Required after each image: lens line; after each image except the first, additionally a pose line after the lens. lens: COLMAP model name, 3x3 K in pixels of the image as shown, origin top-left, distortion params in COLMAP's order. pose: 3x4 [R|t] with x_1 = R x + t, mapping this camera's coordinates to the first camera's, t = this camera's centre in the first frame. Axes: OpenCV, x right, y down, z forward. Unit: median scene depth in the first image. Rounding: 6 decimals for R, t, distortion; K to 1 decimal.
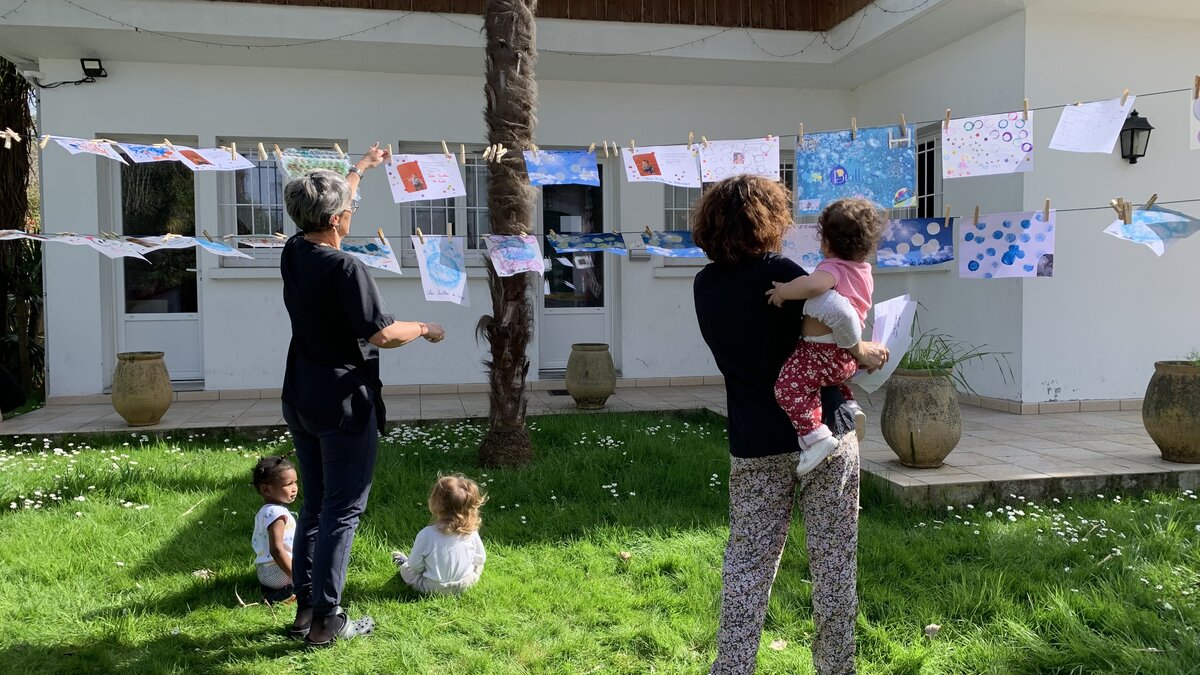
lens RADIAL K [[953.1, 0, 601.0], [0, 953.1, 330.4], [0, 0, 1]] dist [0.072164, -0.111756]
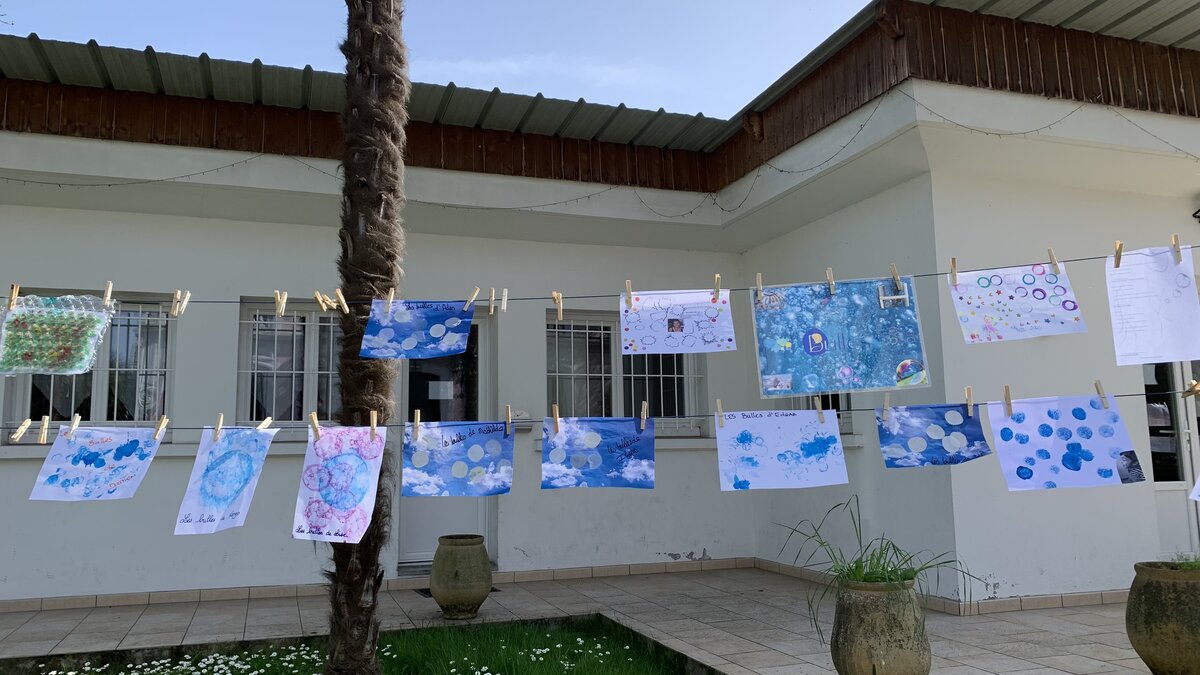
lens RADIAL K [[953.1, 0, 601.0], [0, 953.1, 330.4], [0, 0, 1]] dist [0.072164, -0.111756]
pose [[0.990827, 0.013293, 0.134484, -0.006744], [0.009511, 0.985823, -0.167518, -0.027259], [-0.134805, 0.167260, 0.976653, 0.167294]]
